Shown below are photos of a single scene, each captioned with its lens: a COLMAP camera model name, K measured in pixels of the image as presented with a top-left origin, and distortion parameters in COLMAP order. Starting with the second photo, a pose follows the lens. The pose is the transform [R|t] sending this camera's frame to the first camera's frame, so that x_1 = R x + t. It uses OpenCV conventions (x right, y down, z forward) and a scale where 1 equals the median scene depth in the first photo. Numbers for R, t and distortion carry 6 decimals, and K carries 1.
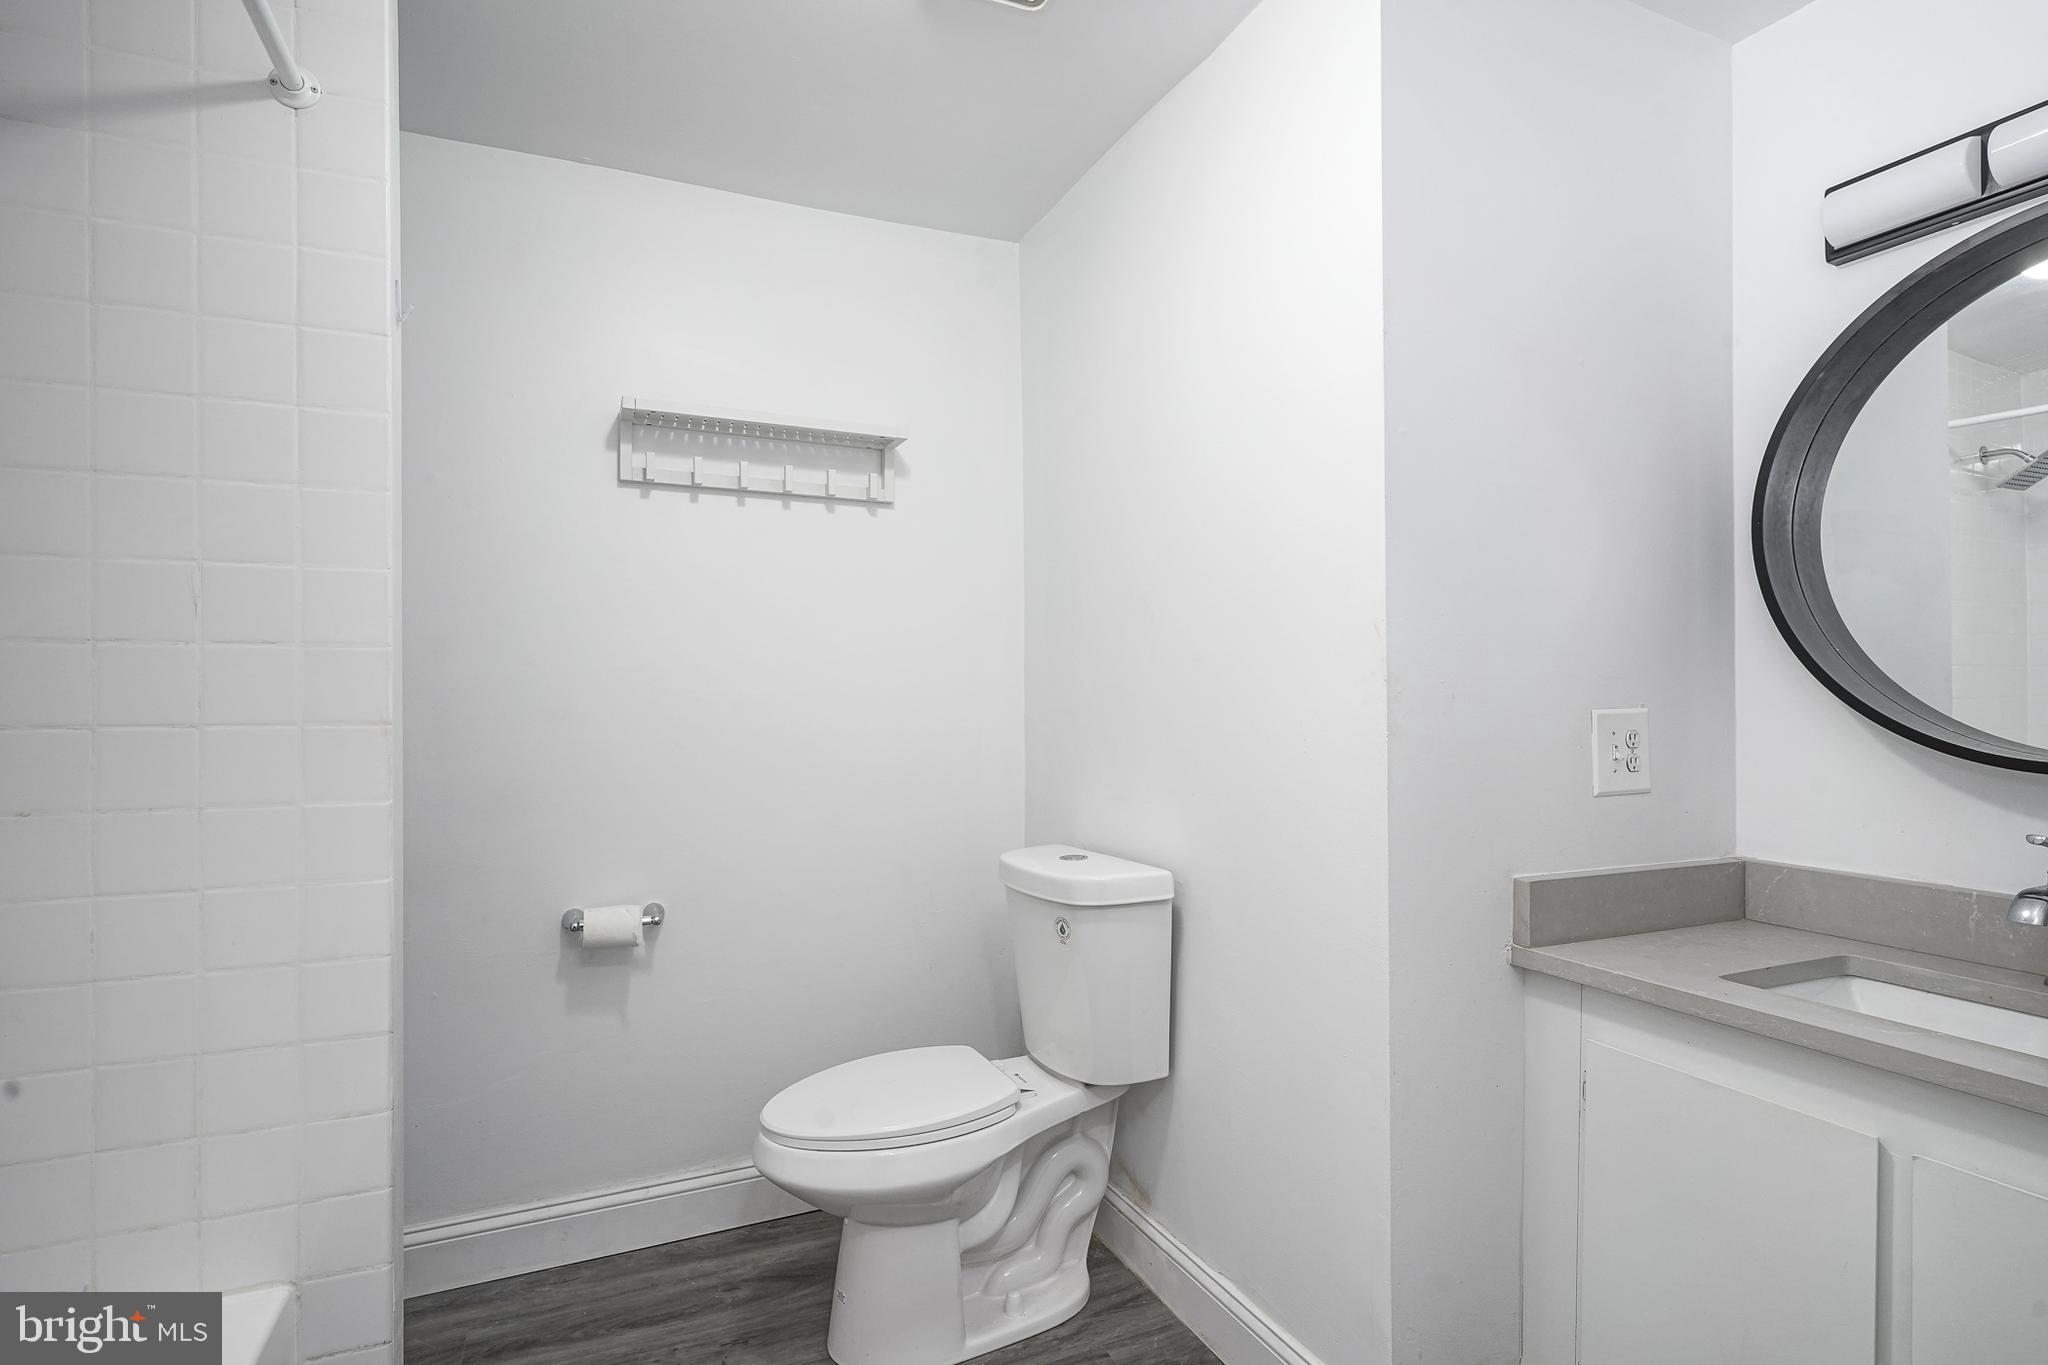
lens RADIAL K [[1014.7, 0, 1006.5], [0, 1014.7, 689.1], [0, 0, 1]] dist [-0.009688, 0.003517]
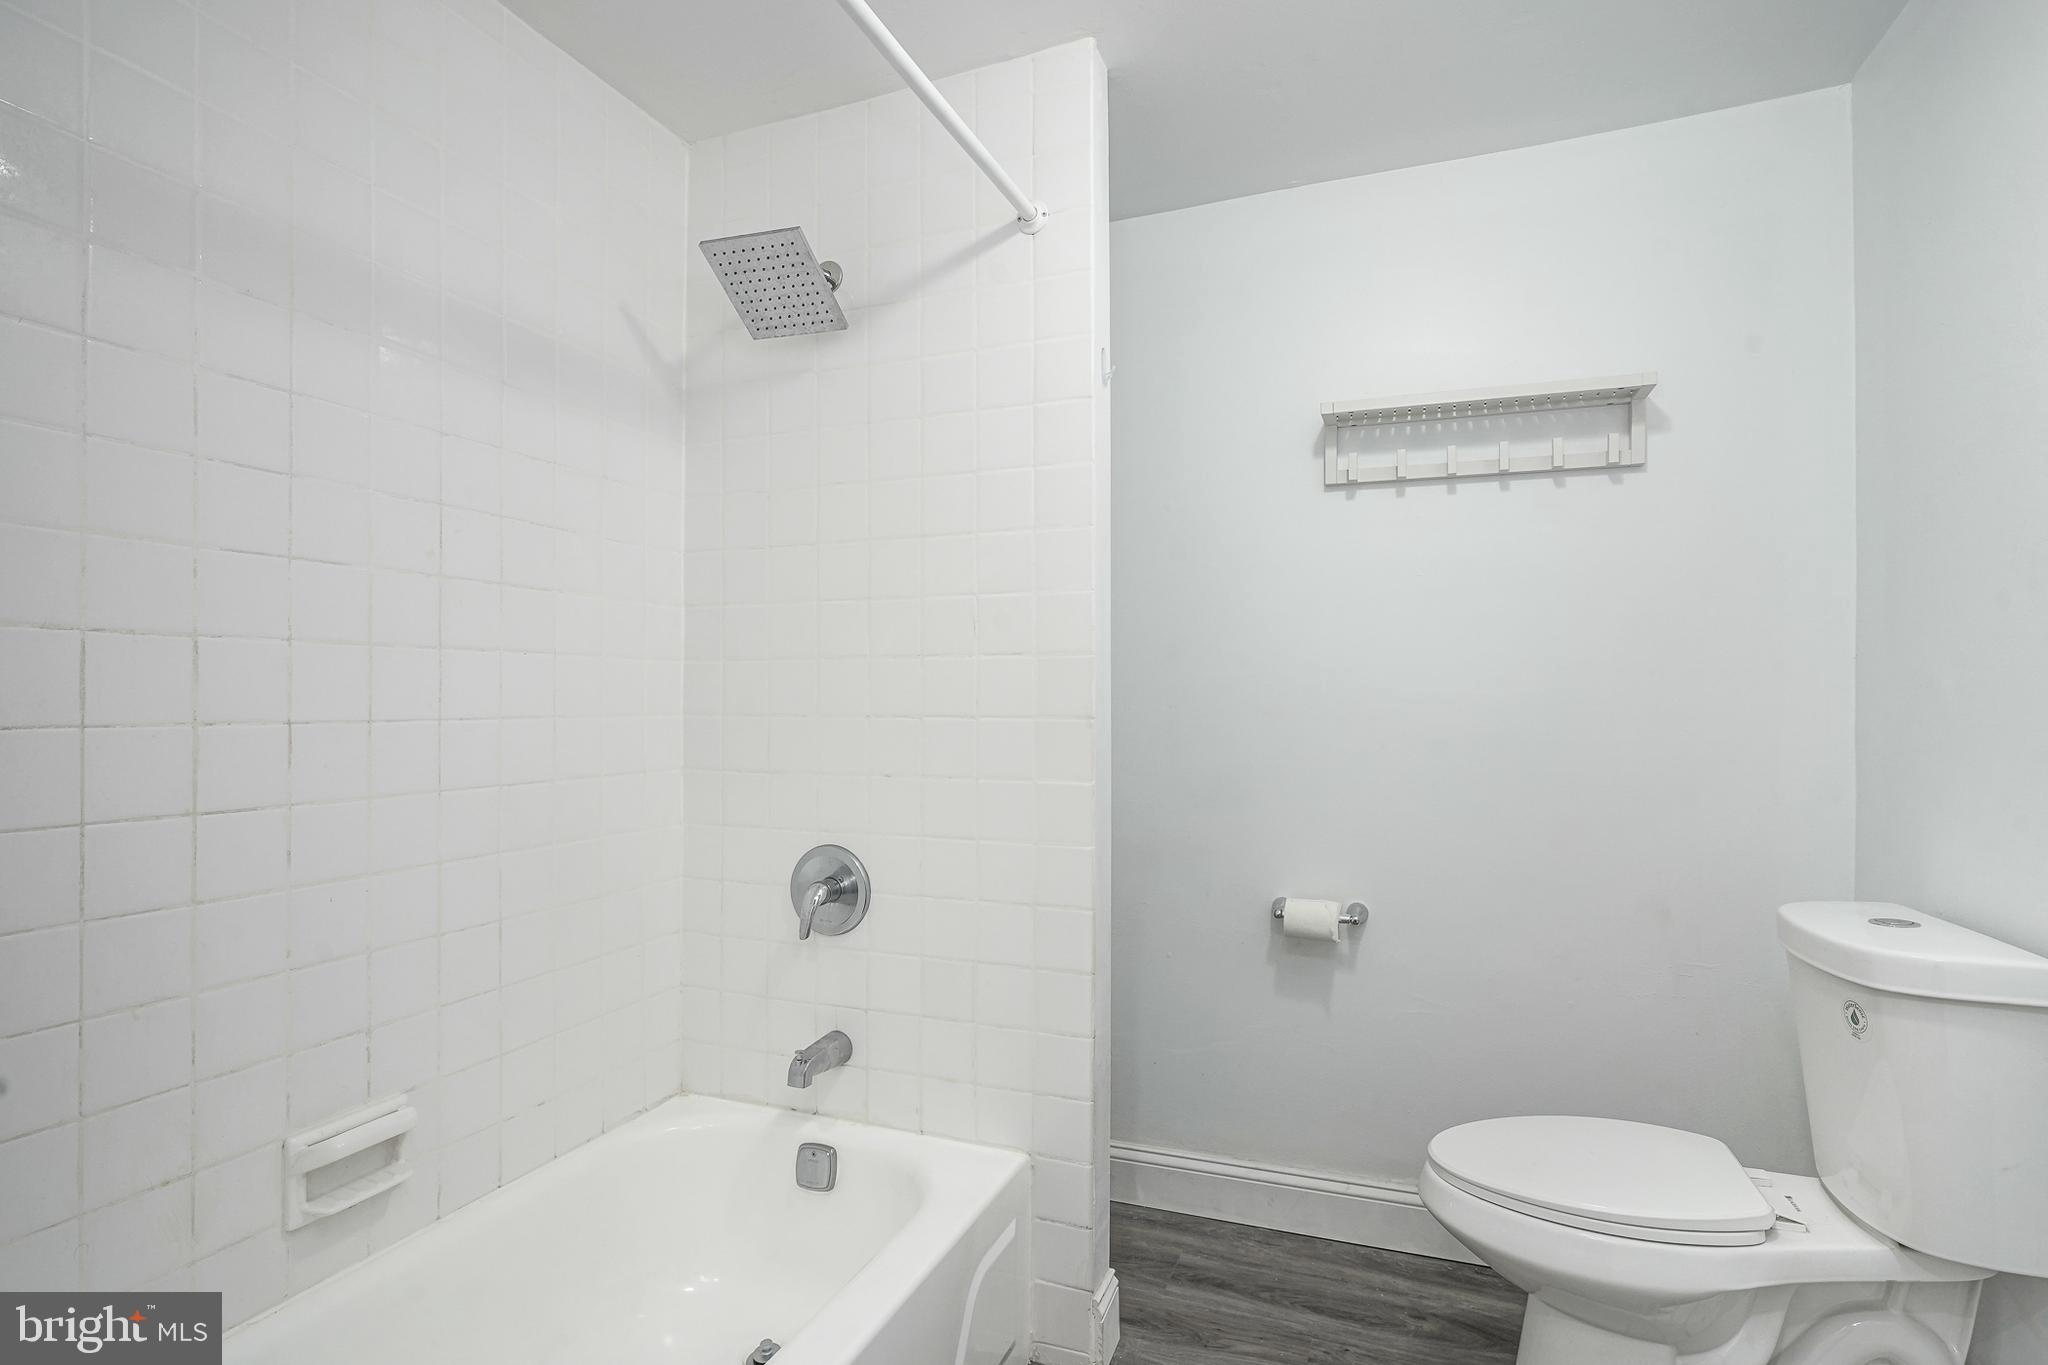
lens RADIAL K [[1014.7, 0, 1014.8], [0, 1014.7, 694.4], [0, 0, 1]] dist [-0.009688, 0.003517]
pose [[0.704242, 0.000478, -0.709960, 0.136723], [0.002940, 0.999989, 0.003590, 0.000580], [0.709954, -0.004615, 0.704233, 0.060337]]
